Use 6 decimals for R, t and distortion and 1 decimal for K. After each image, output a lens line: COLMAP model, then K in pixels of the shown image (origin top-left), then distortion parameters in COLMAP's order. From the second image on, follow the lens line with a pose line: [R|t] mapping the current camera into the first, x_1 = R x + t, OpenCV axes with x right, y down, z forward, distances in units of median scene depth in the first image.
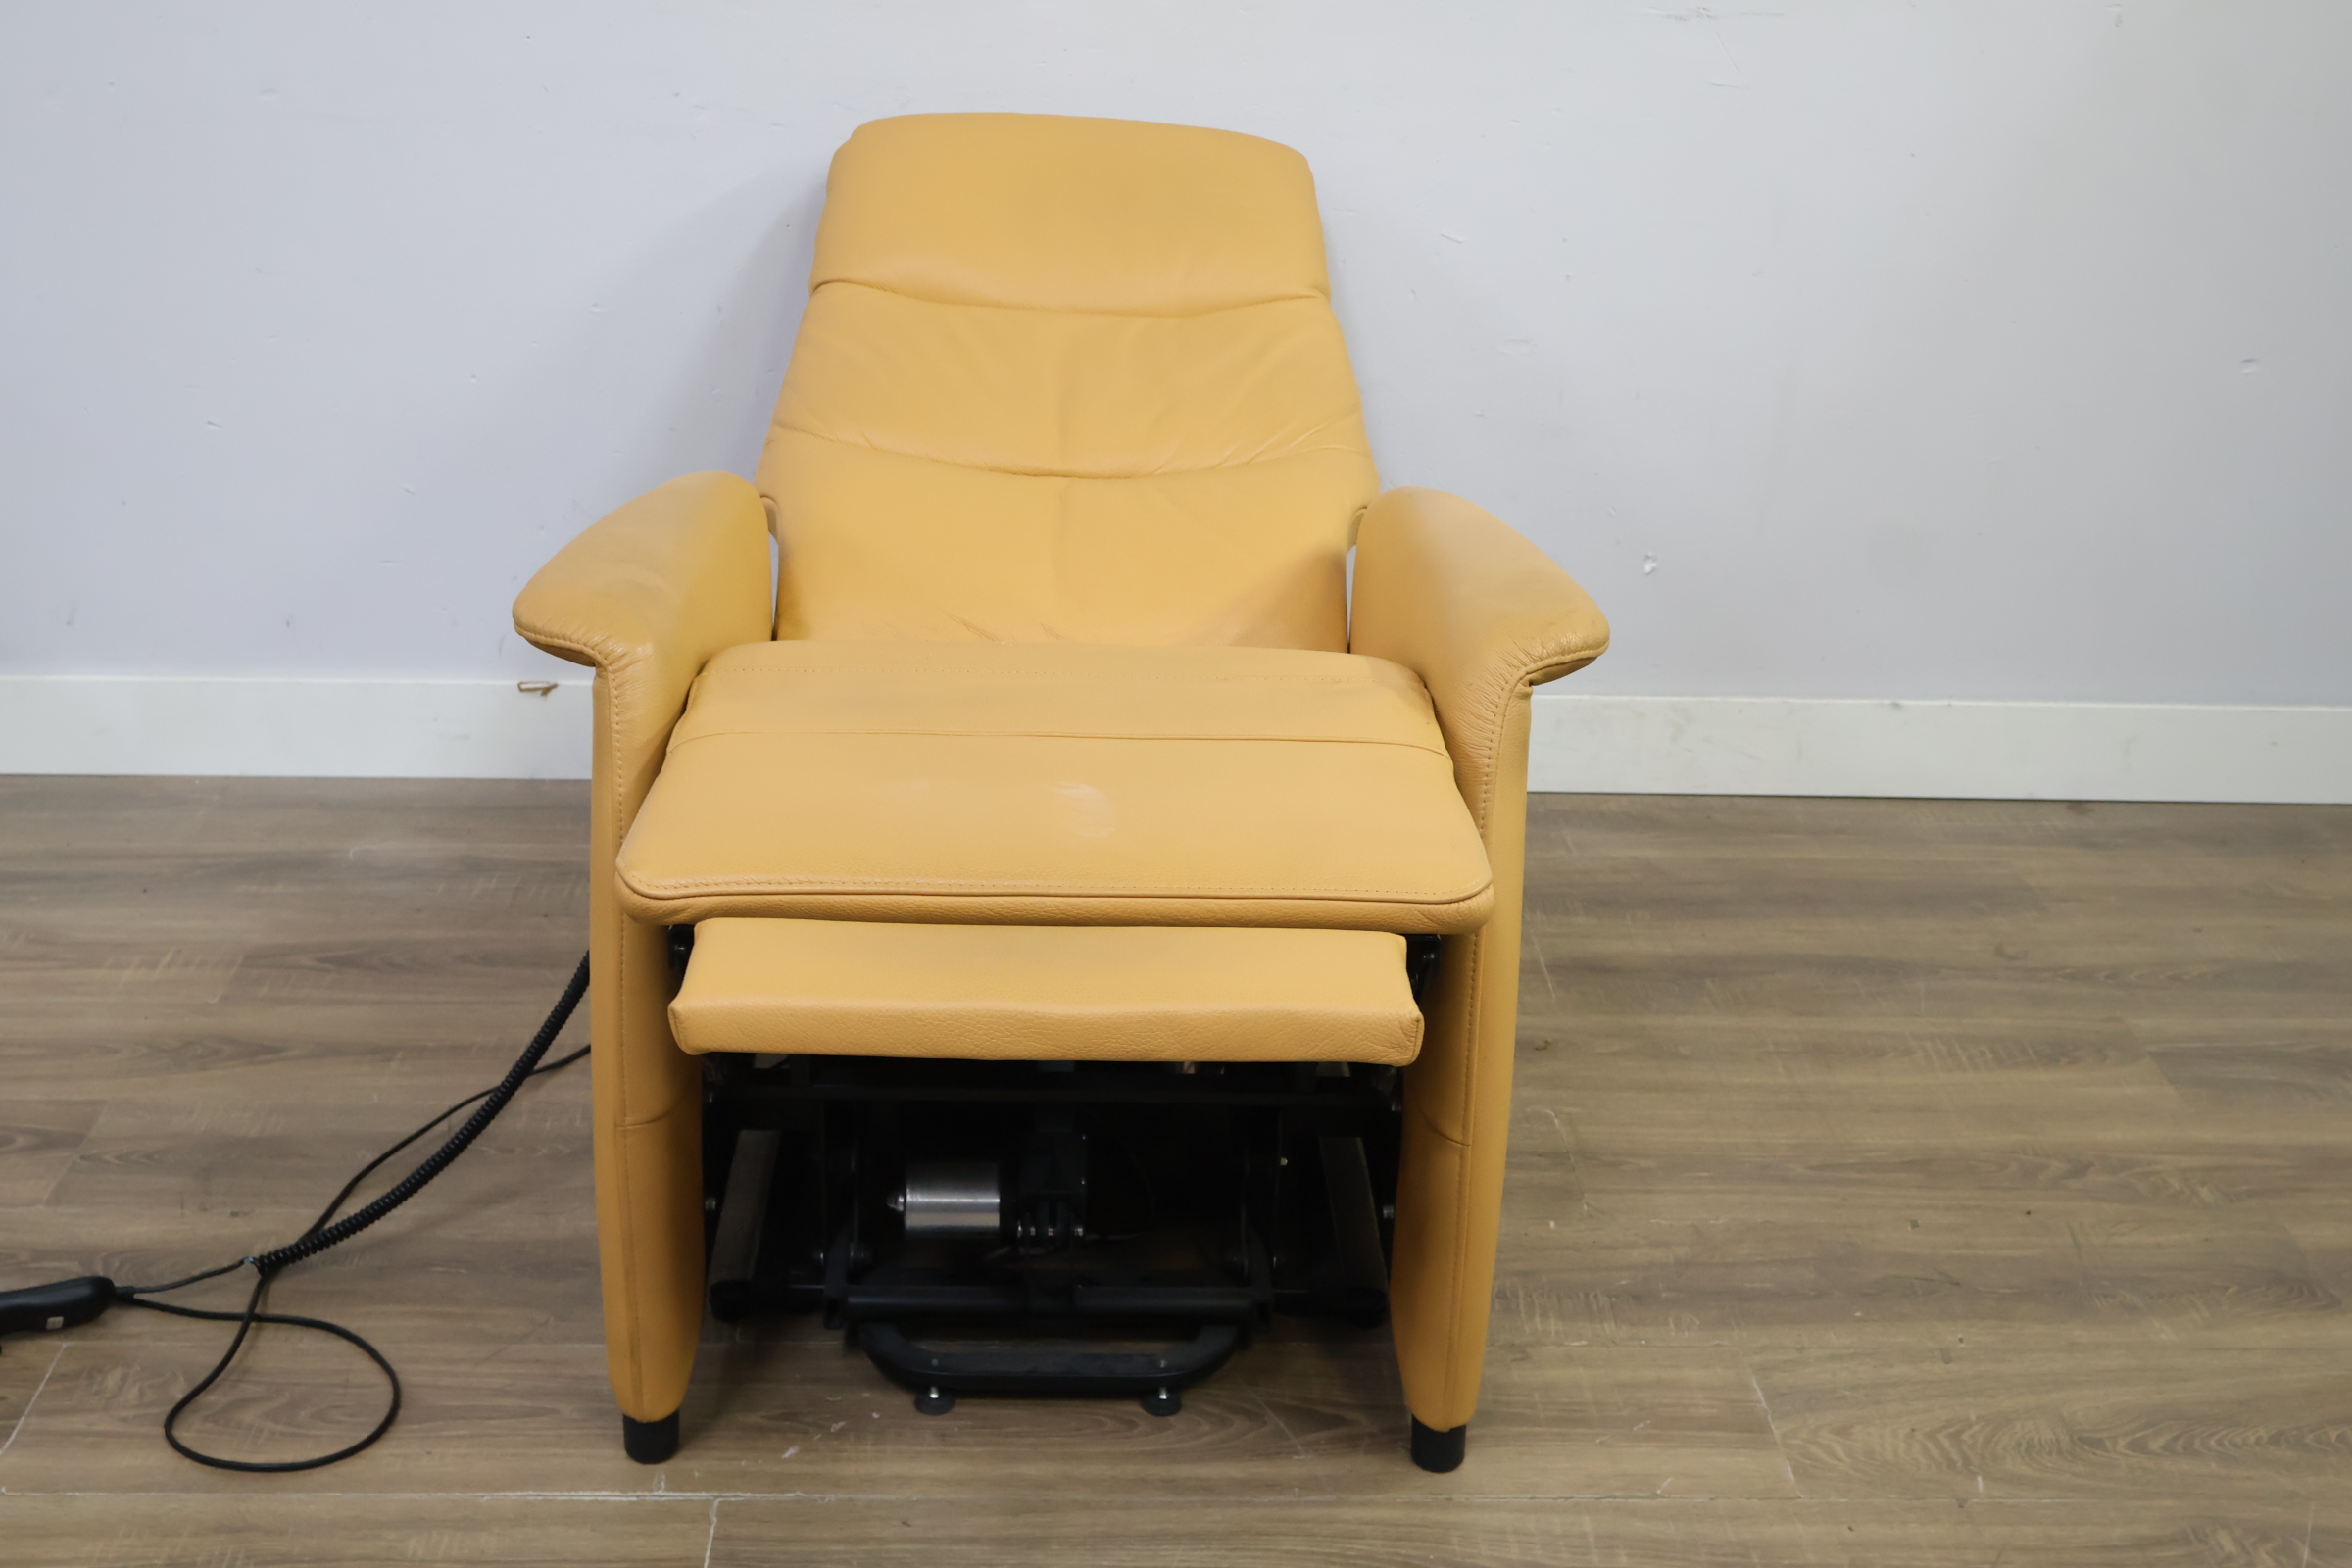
lens RADIAL K [[2901.4, 0, 1179.0], [0, 2901.4, 799.7], [0, 0, 1]] dist [-0.001759, 0.021836]
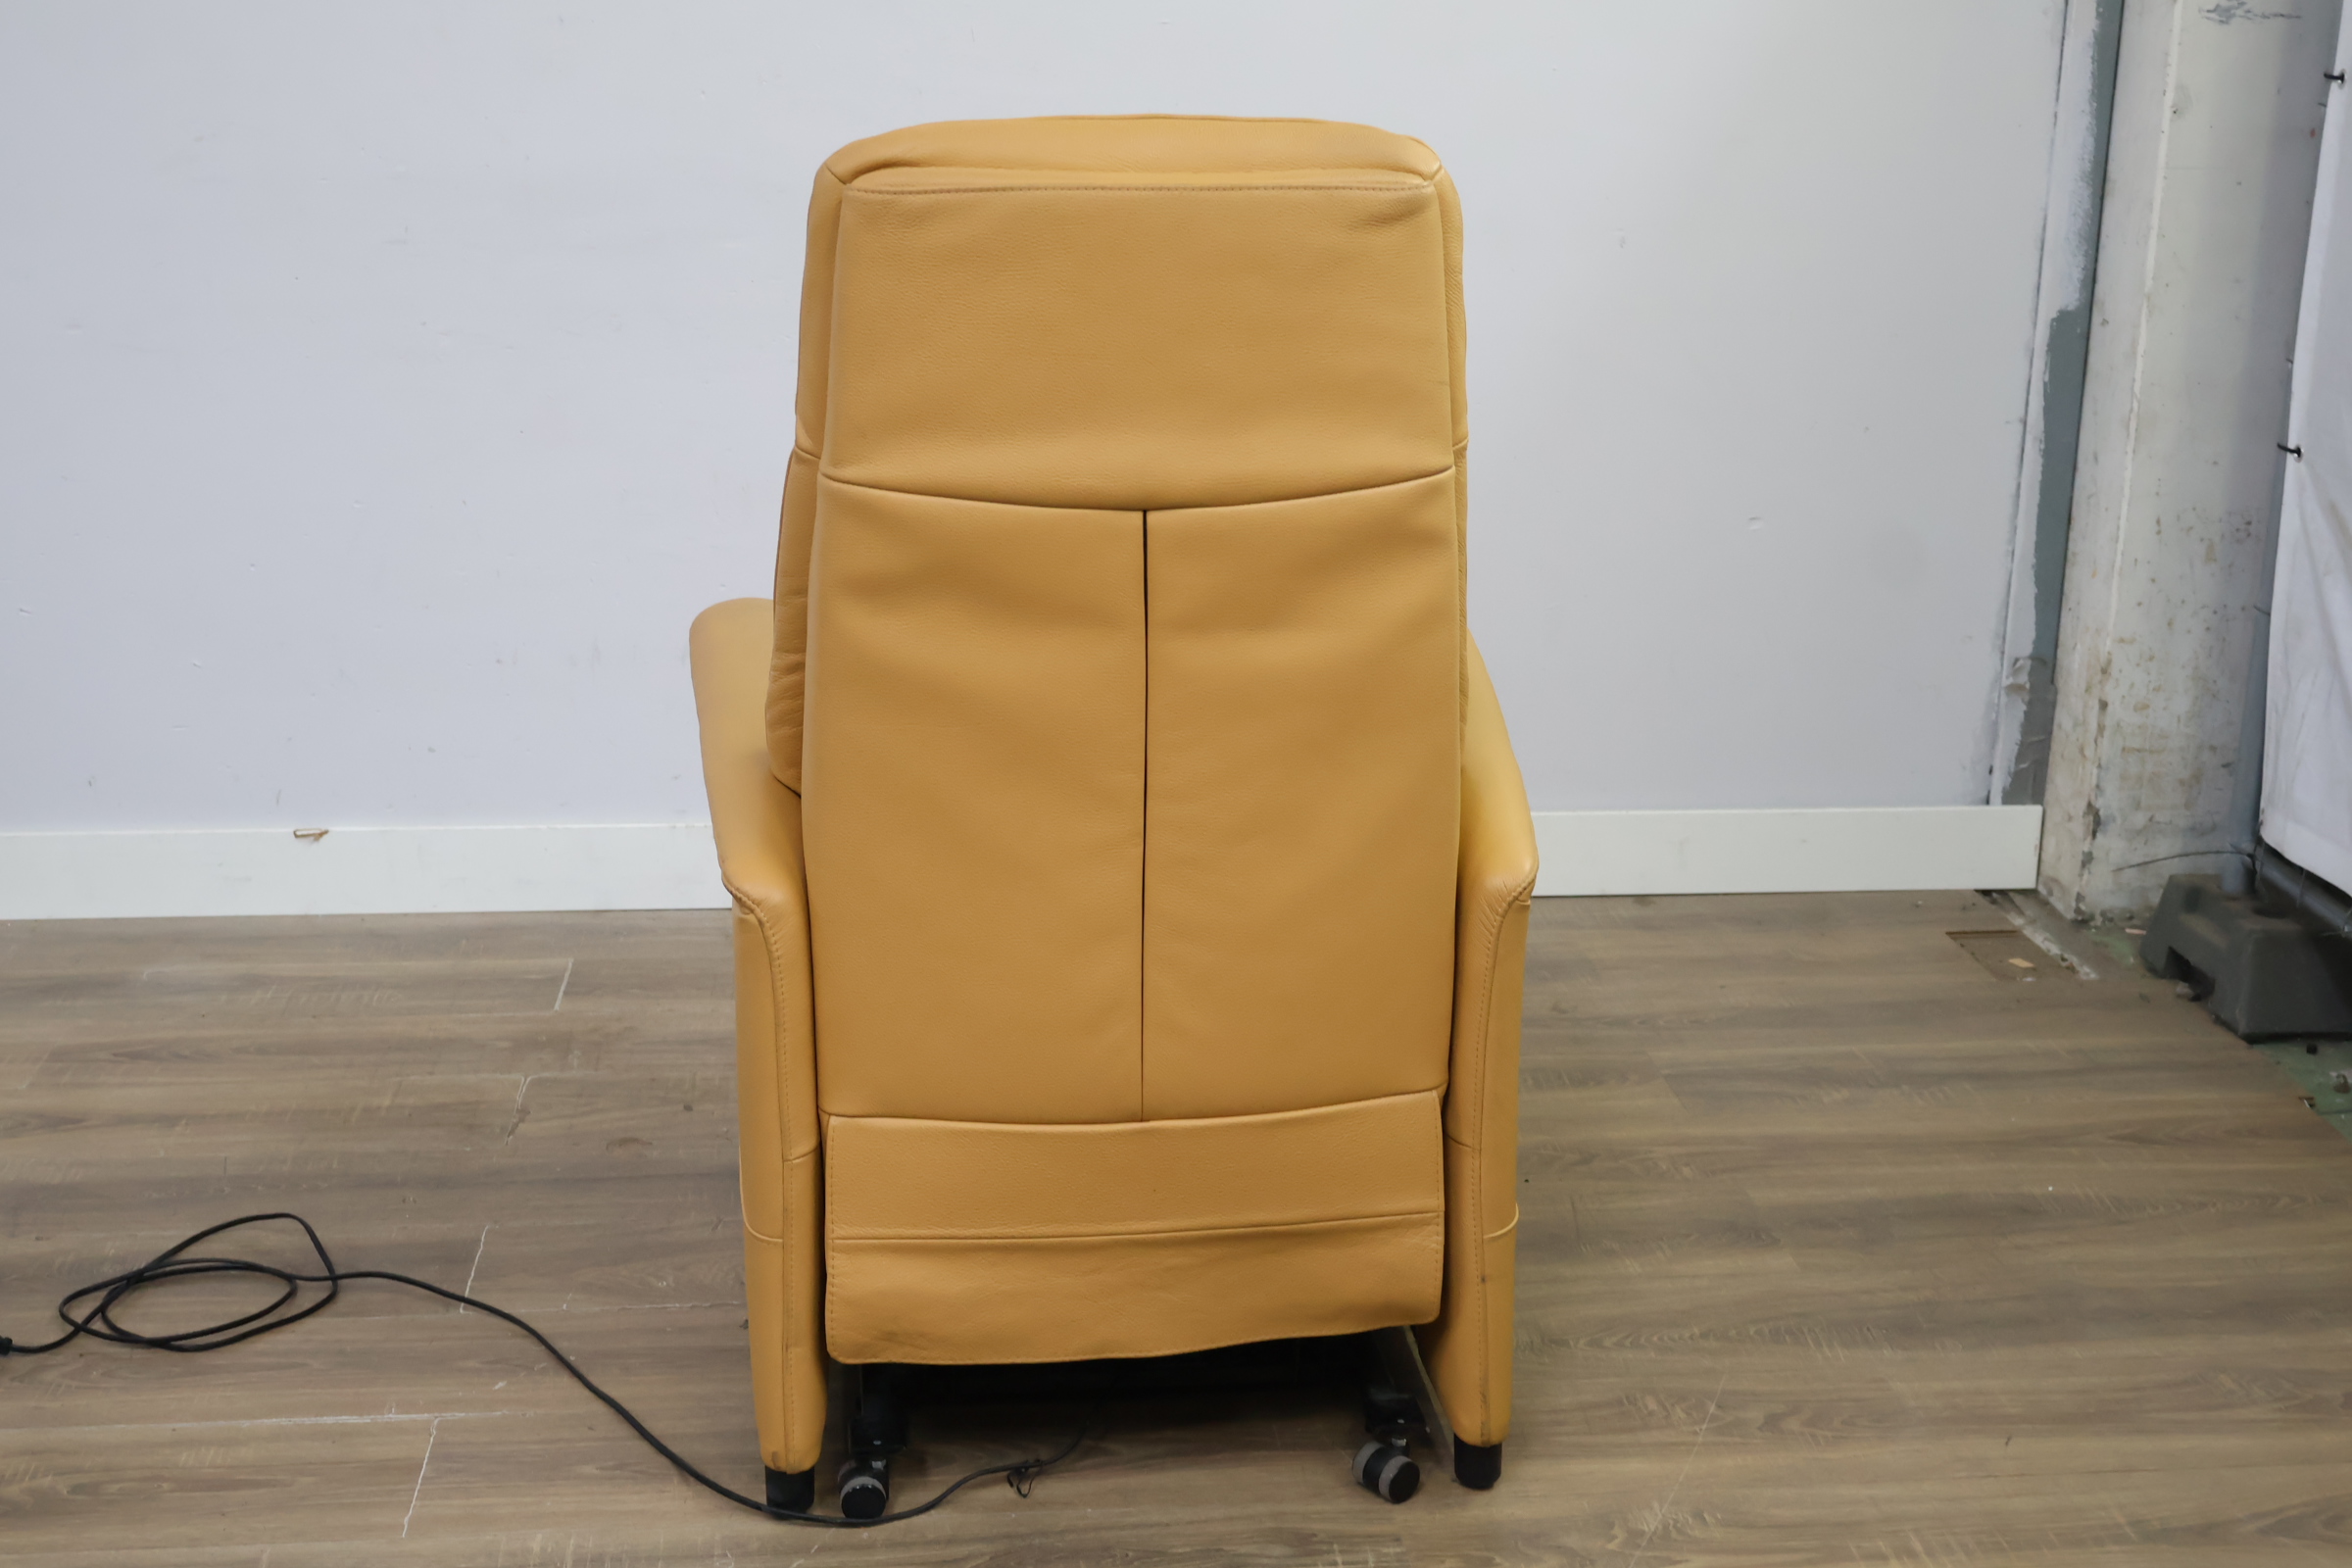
lens RADIAL K [[2905.4, 0, 1178.8], [0, 2905.4, 776.2], [0, 0, 1]] dist [-0.002333, -0.000933]
pose [[0.997955, -0.028081, 0.057416, 0.083182], [0.033705, 0.994472, -0.099444, 0.093981], [-0.054306, 0.101176, 0.993385, -0.243257]]
